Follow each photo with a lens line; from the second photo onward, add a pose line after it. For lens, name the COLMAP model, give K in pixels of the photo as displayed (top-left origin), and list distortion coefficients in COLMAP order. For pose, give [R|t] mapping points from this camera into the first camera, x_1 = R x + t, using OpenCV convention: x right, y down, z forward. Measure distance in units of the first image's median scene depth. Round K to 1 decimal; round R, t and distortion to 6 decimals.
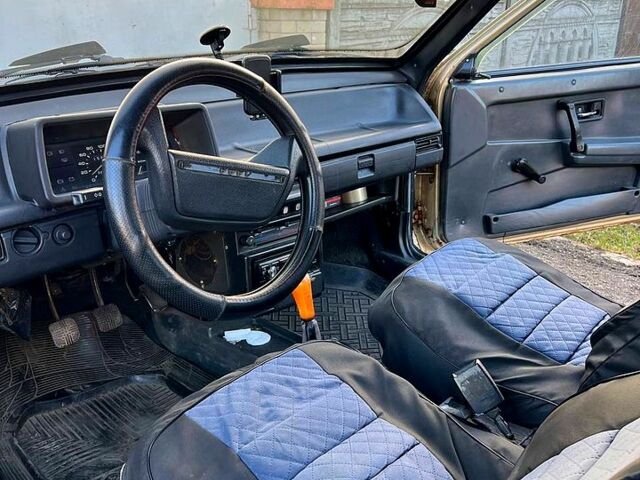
lens RADIAL K [[632.3, 0, 321.4], [0, 632.3, 225.0], [0, 0, 1]] dist [0.115276, -0.242565]
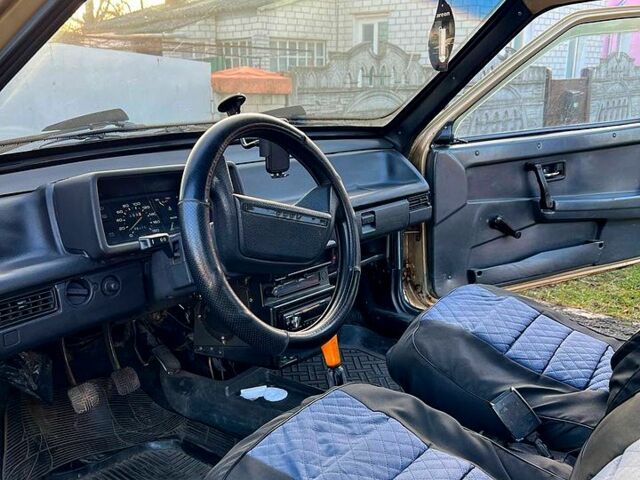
lens RADIAL K [[632.3, 0, 321.4], [0, 632.3, 225.0], [0, 0, 1]] dist [0.115276, -0.242565]
pose [[0.993335, -0.033456, 0.110305, -0.145889], [0.048097, 0.989966, -0.132868, 0.056975], [-0.104753, 0.137287, 0.984977, -0.041969]]
